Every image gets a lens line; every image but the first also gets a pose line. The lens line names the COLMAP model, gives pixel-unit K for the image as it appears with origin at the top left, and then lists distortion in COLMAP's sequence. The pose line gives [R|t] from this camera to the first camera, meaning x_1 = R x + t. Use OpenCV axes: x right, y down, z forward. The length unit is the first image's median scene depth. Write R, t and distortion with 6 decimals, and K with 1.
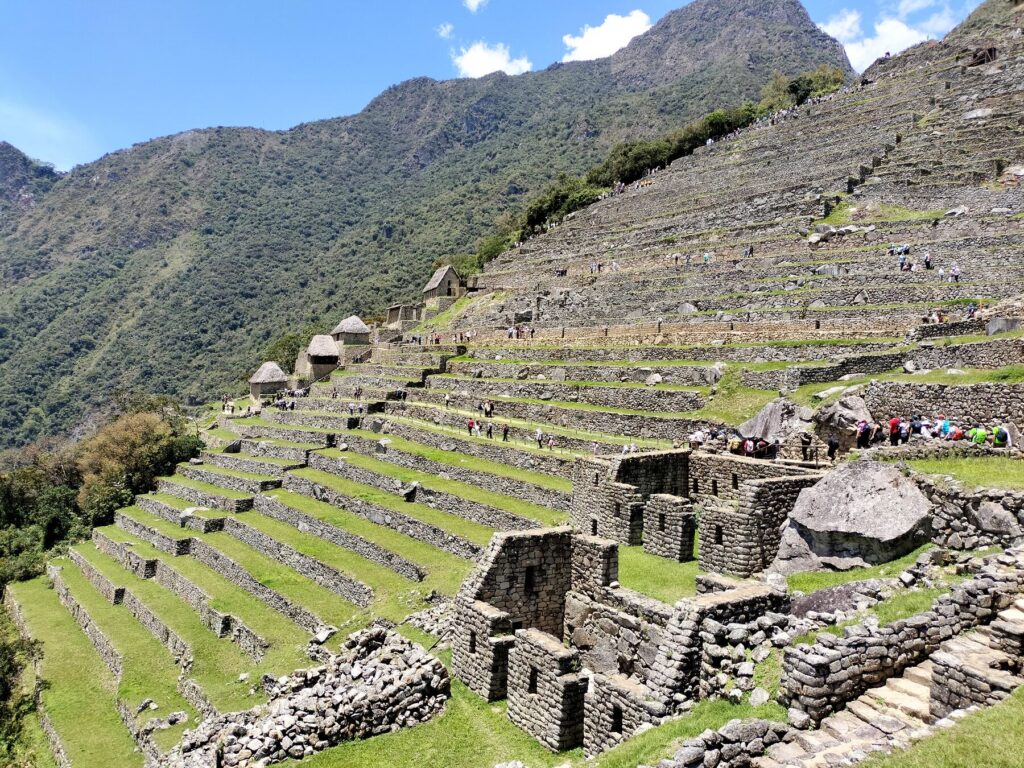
lens RADIAL K [[777.2, 0, 512.0], [0, 777.2, 384.0], [0, 0, 1]] dist [0.066609, -0.093350]
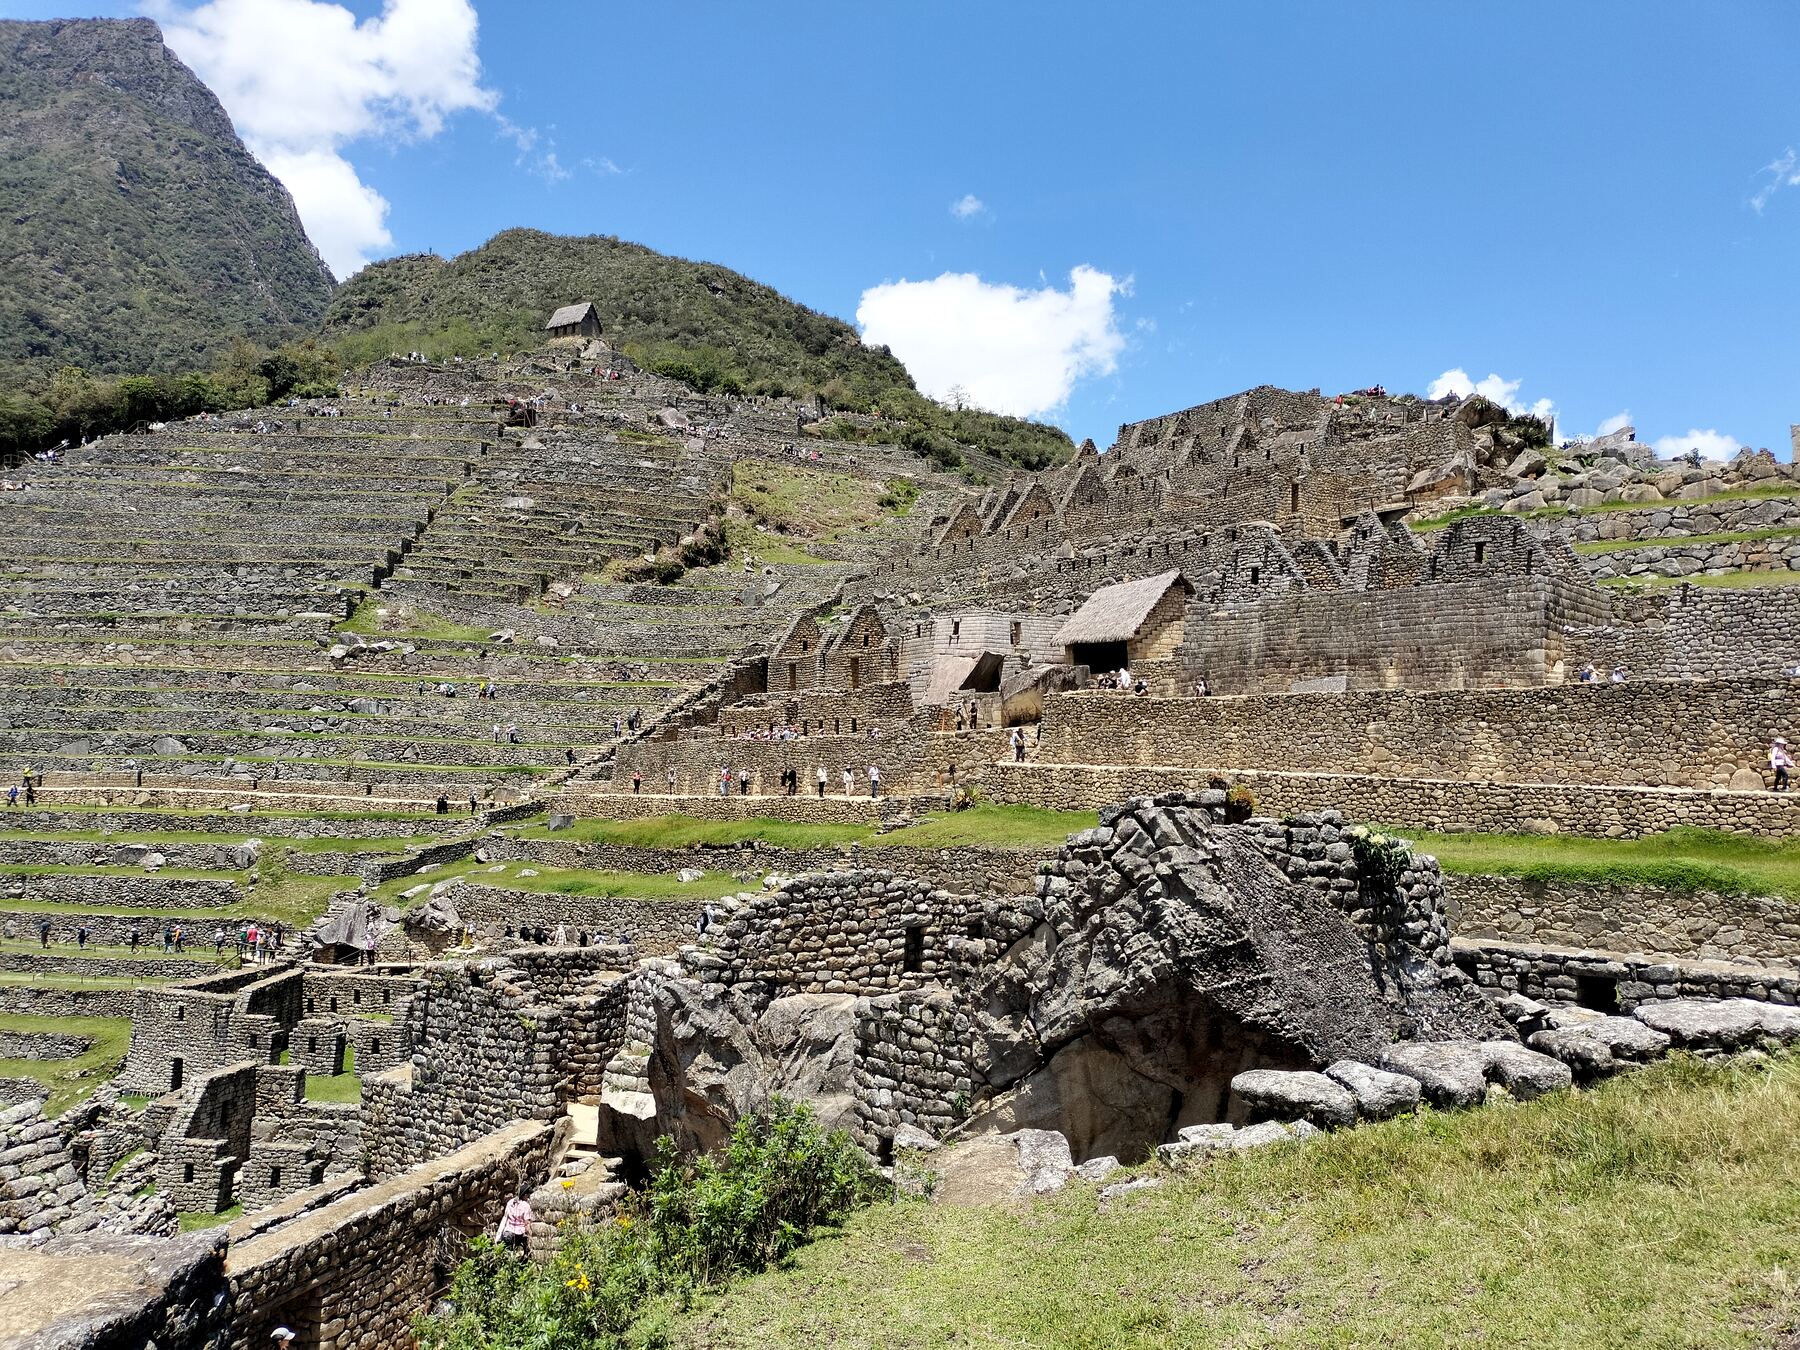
lens RADIAL K [[1404.5, 0, 870.8], [0, 1404.5, 648.3], [0, 0, 1]] dist [0.047019, -0.061742]
pose [[0.698370, 0.035409, 0.714860, -0.337460], [0.018897, 0.997515, -0.067870, -0.112144], [-0.715487, 0.060907, 0.695966, -0.484297]]
